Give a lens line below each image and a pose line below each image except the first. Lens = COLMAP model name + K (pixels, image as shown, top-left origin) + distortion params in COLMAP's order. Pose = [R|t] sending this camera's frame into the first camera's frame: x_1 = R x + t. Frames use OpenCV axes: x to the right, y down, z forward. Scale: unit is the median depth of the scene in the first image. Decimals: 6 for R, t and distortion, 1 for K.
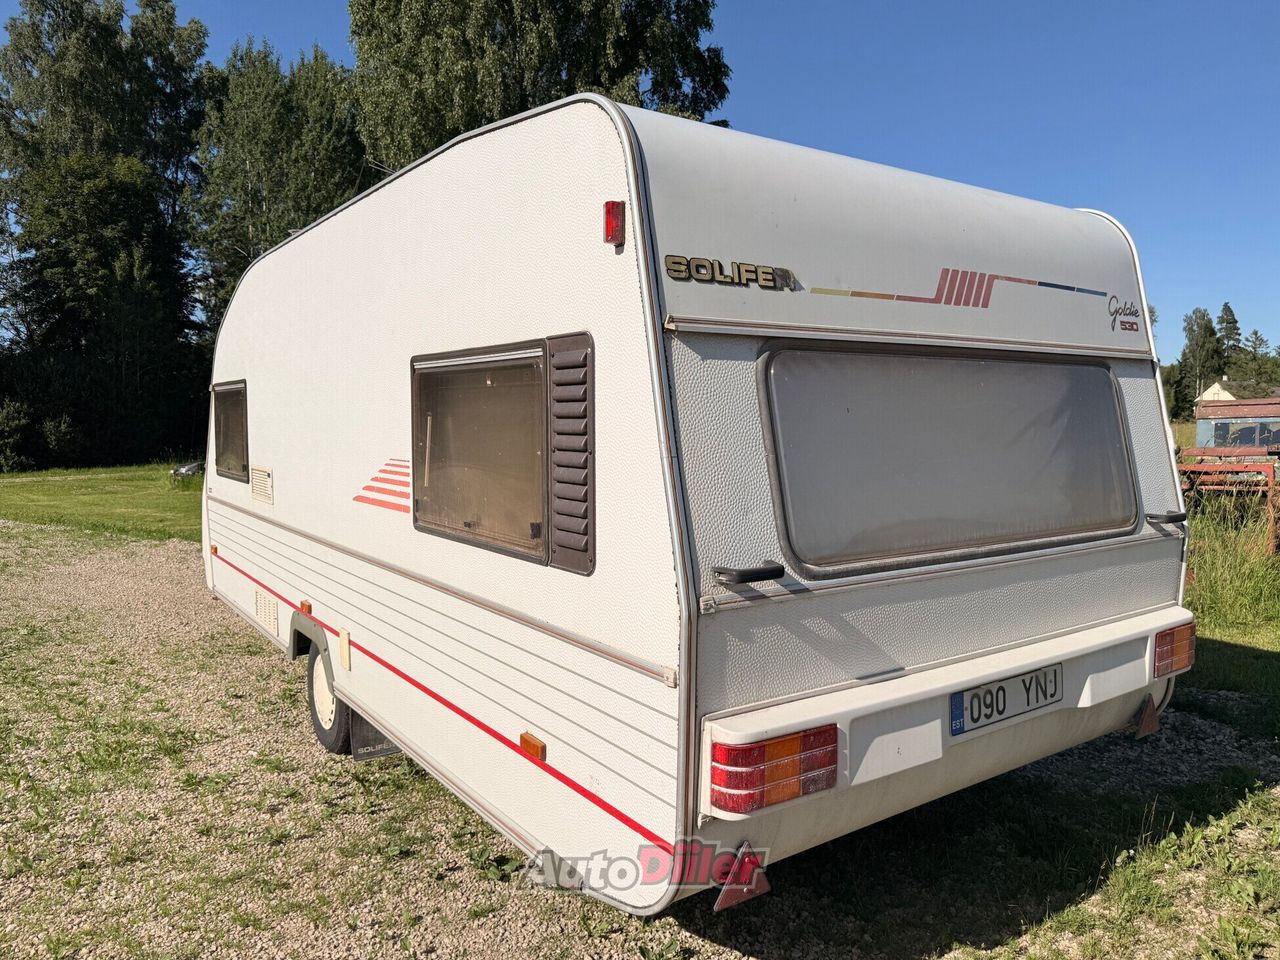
lens RADIAL K [[916.1, 0, 640.0], [0, 916.1, 480.0], [0, 0, 1]] dist [0.002333, -0.003078]
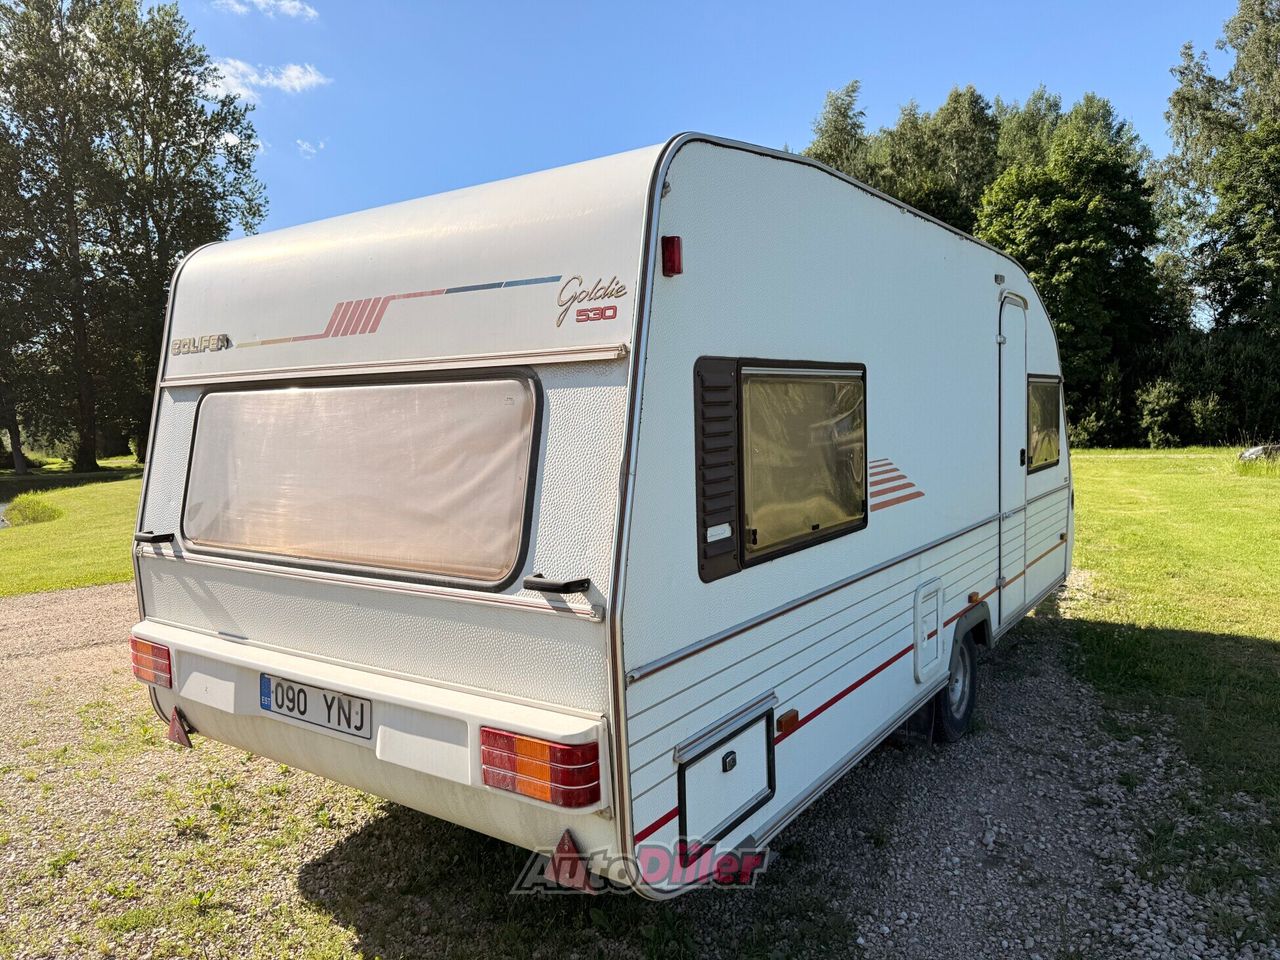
lens RADIAL K [[916.1, 0, 640.0], [0, 916.1, 480.0], [0, 0, 1]] dist [0.002333, -0.003078]
pose [[0.345239, 0.069965, -0.935903, 1.455048], [-0.044393, 0.997319, 0.058181, -0.098735], [0.937464, 0.021462, 0.347419, 0.940897]]
